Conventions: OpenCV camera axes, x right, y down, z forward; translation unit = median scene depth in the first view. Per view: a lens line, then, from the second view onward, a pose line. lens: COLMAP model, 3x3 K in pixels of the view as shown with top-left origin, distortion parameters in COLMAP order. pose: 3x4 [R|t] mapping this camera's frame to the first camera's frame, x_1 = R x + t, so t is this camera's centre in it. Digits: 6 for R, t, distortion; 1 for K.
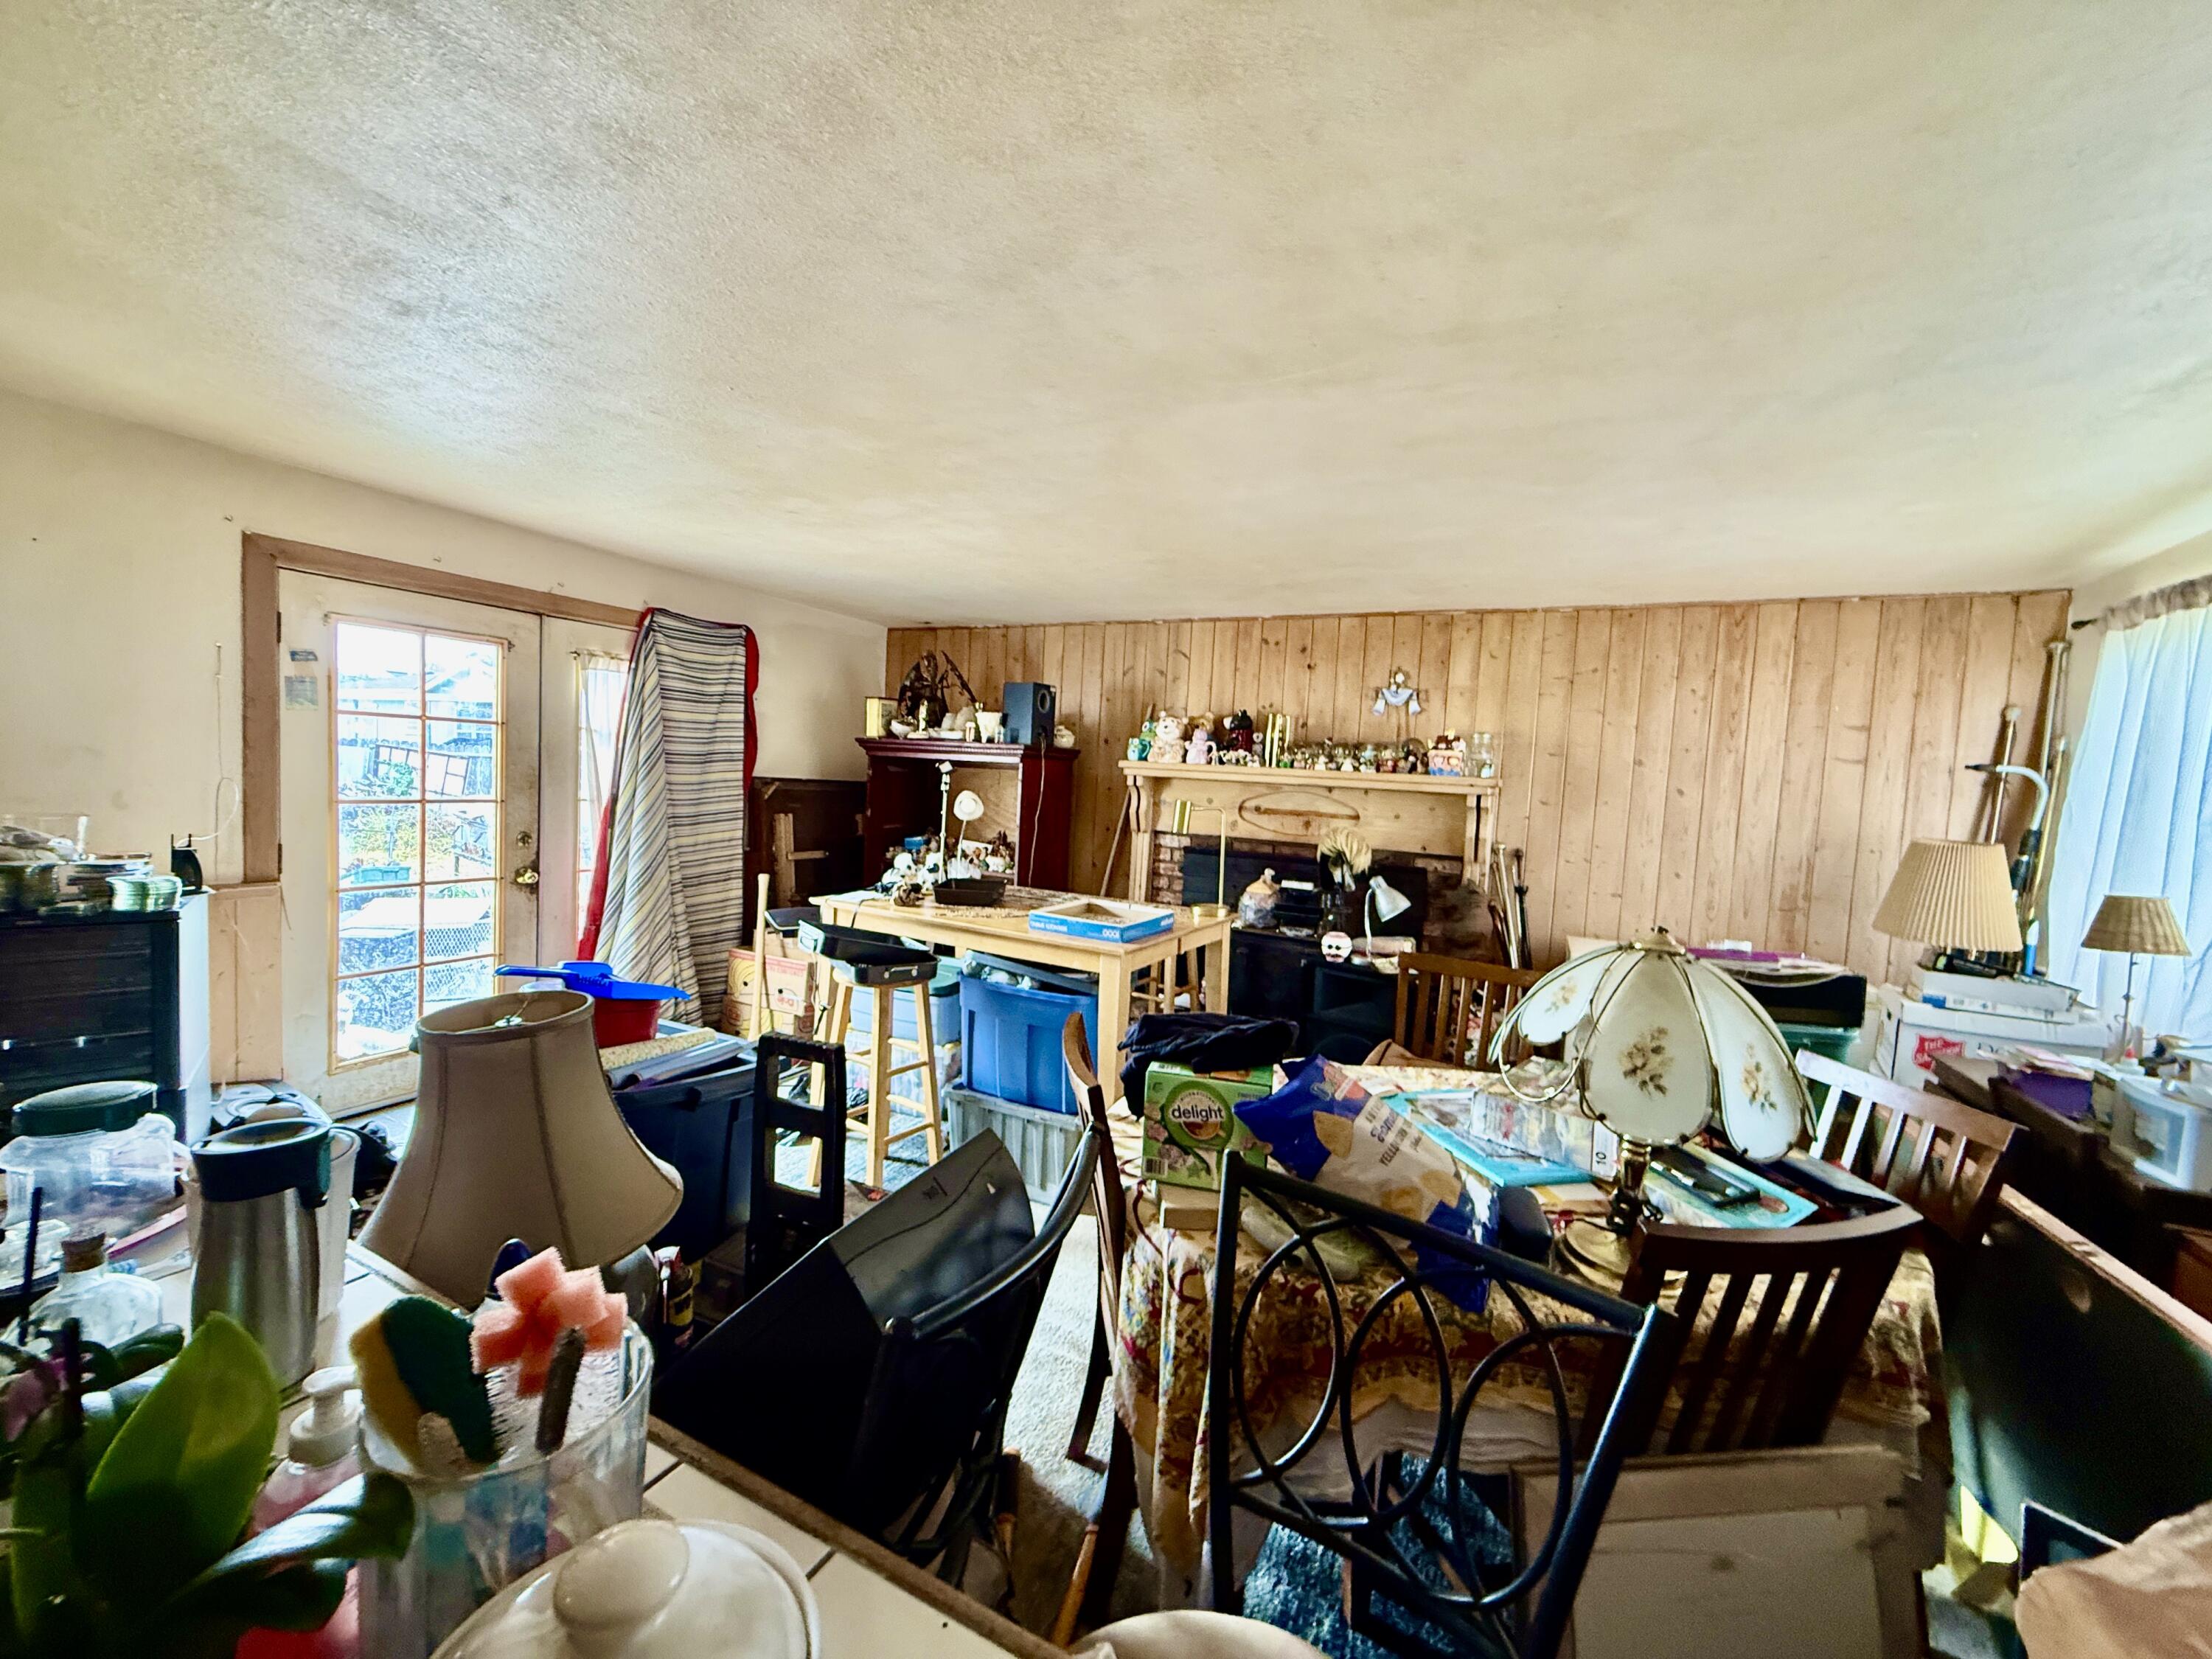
lens RADIAL K [[879.0, 0, 1099.5], [0, 879.0, 828.3], [0, 0, 1]] dist [-0.001106, -0.000017]
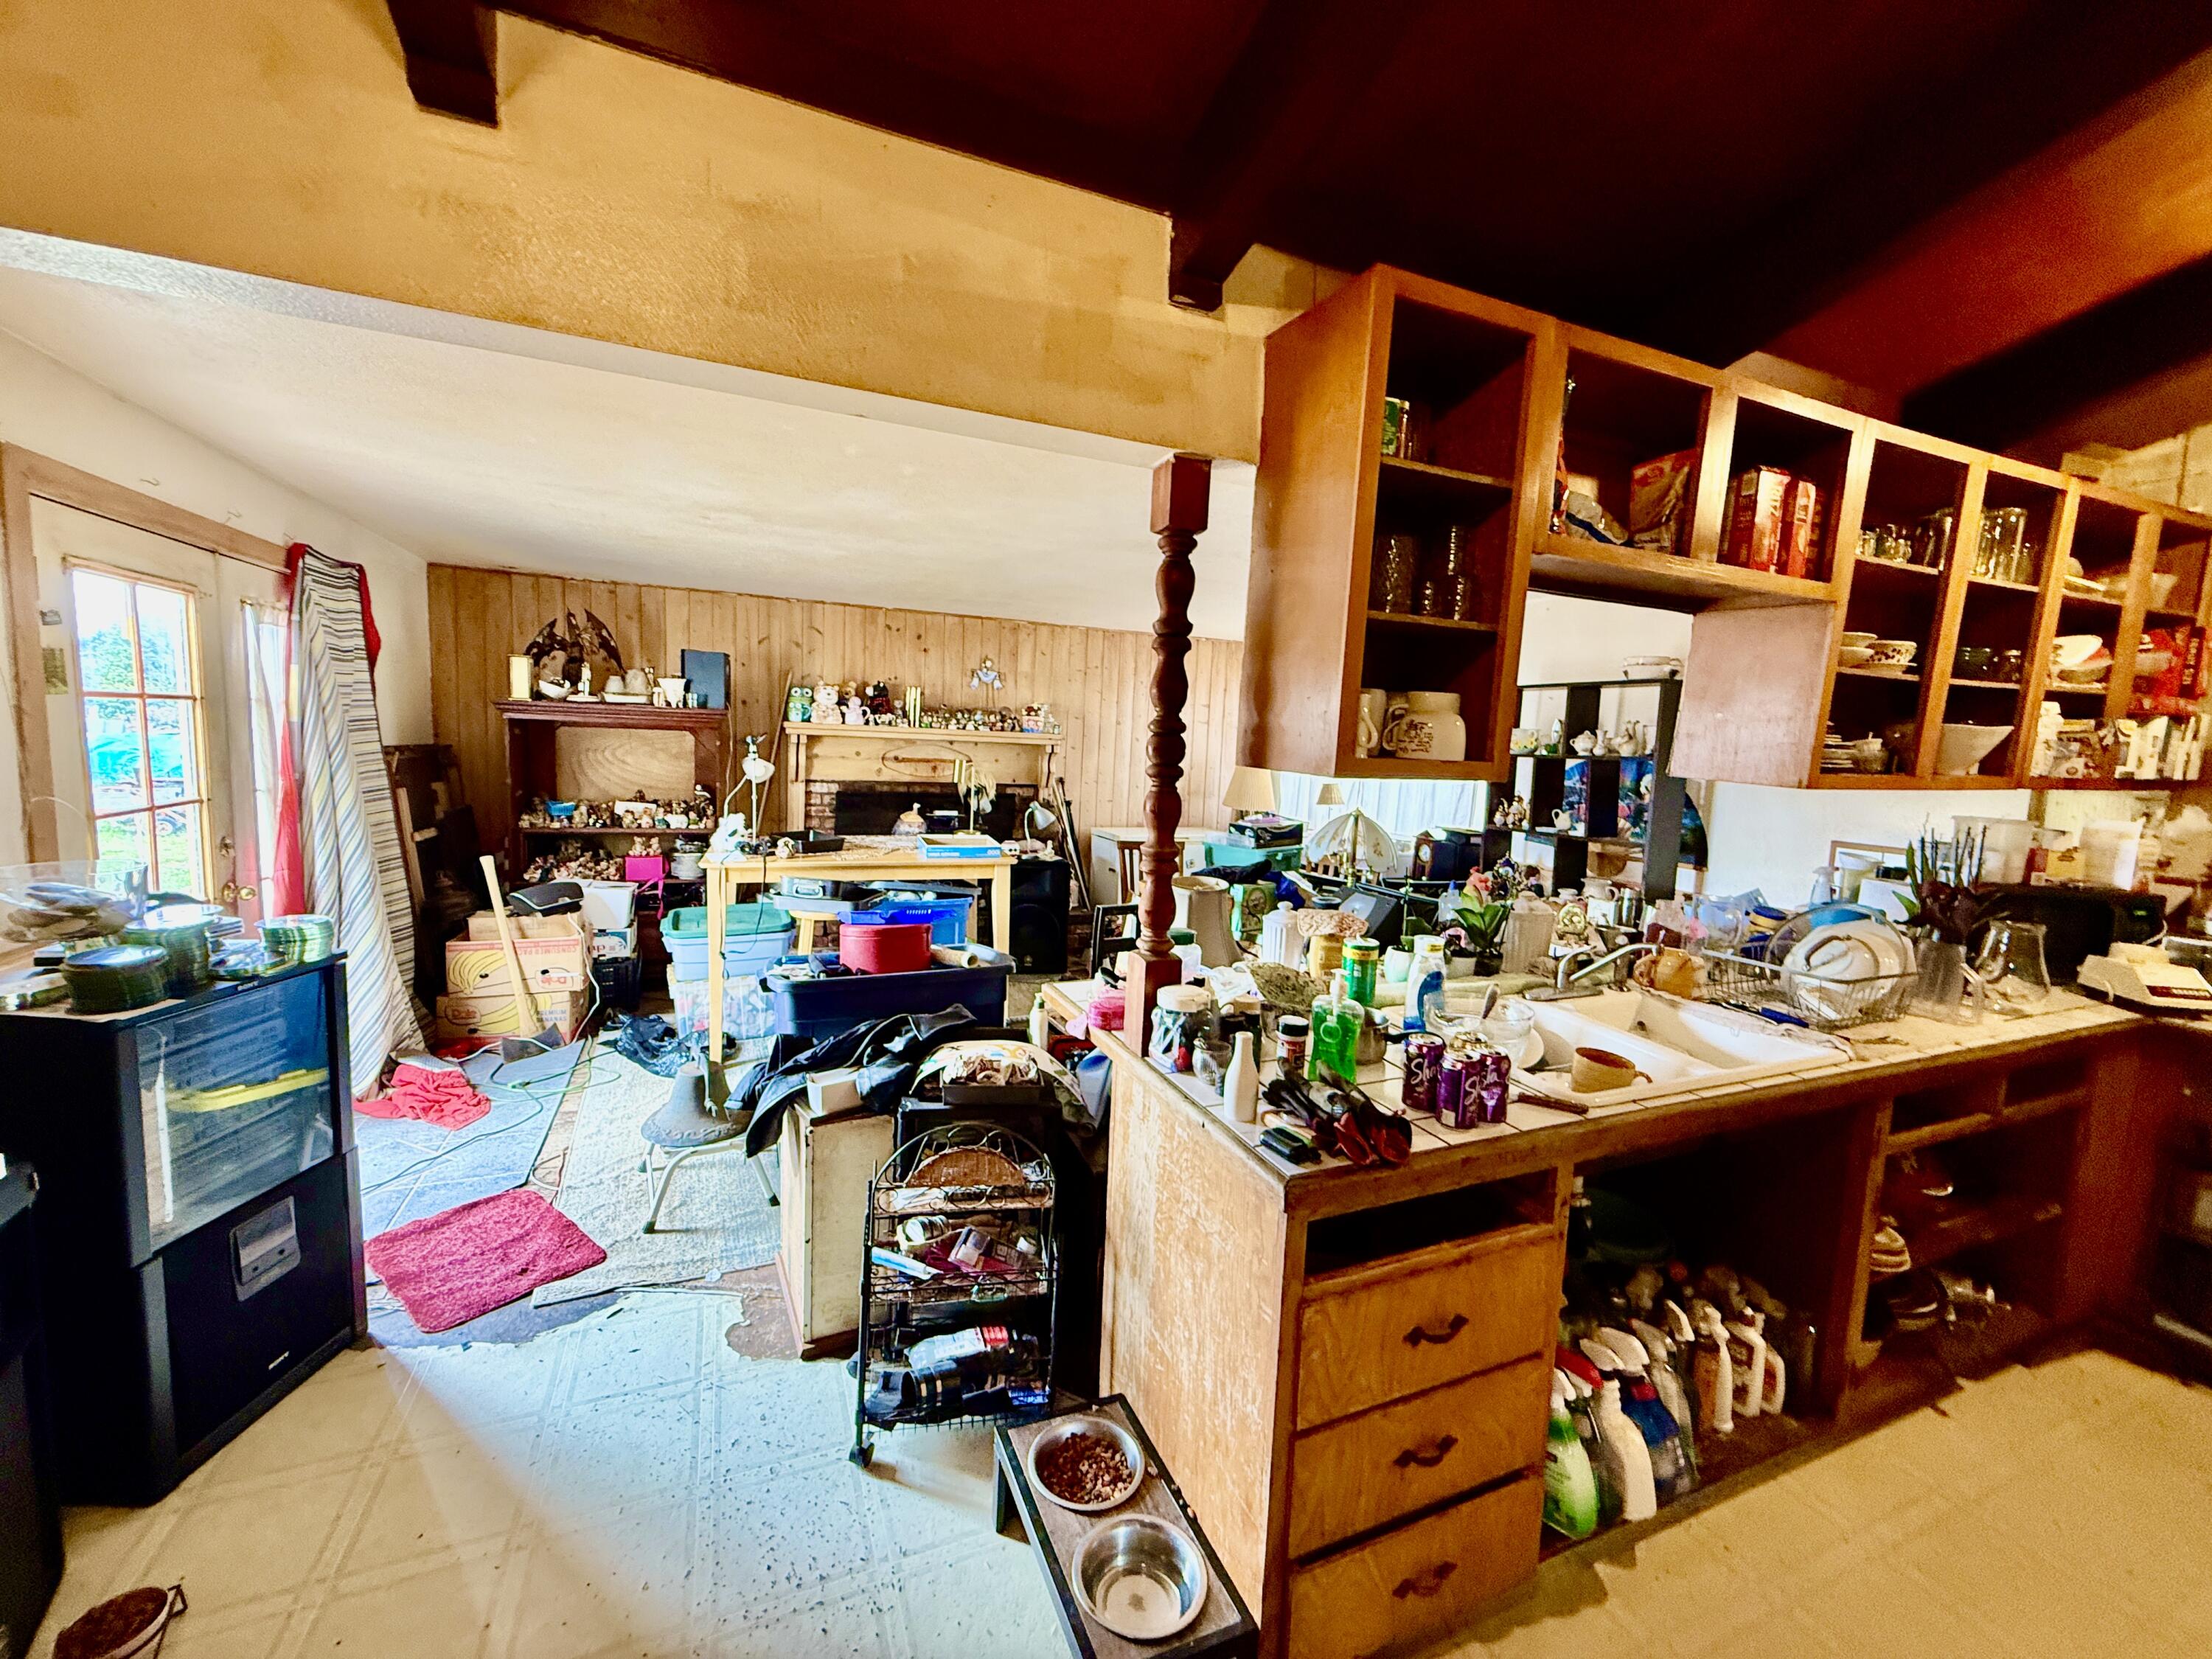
lens RADIAL K [[879.0, 0, 1099.5], [0, 879.0, 828.3], [0, 0, 1]] dist [-0.001106, -0.000017]
pose [[0.646958, -0.106753, 0.755016, -0.643749], [0.038055, 0.993438, 0.107856, -0.050038], [-0.761576, -0.041046, 0.646775, -0.080816]]
